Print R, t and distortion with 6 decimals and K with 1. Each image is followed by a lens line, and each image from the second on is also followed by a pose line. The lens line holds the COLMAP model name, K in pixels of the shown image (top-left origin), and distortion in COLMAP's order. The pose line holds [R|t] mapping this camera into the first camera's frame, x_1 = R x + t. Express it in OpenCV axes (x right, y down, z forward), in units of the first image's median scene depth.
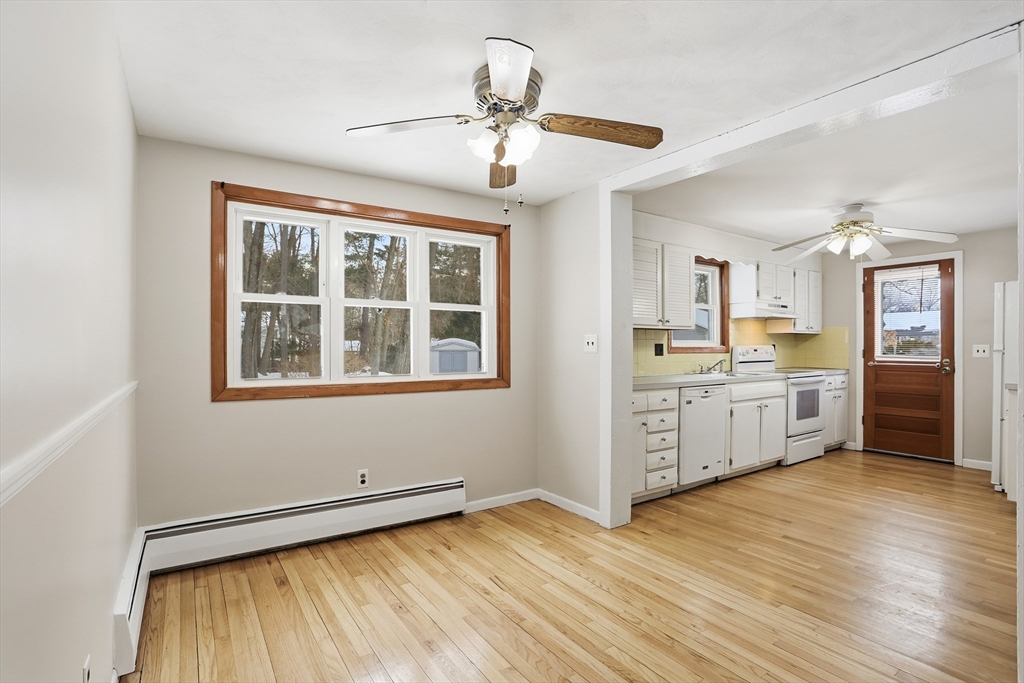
lens RADIAL K [[503.5, 0, 515.1], [0, 503.5, 346.1], [0, 0, 1]] dist [-0.078809, 0.038147]
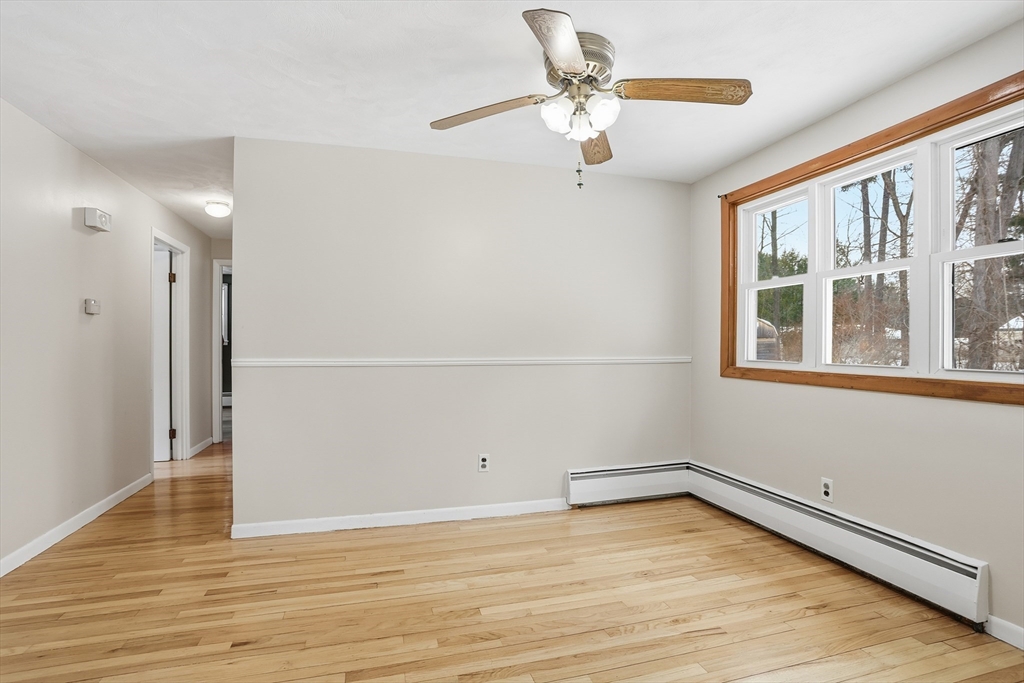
lens RADIAL K [[503.5, 0, 515.1], [0, 503.5, 346.1], [0, 0, 1]] dist [-0.078809, 0.038147]
pose [[-0.309025, 0.001789, -0.951052, 0.398784], [0.000008, 0.999998, 0.001879, 0.019568], [0.951054, 0.000573, -0.309024, 0.495209]]
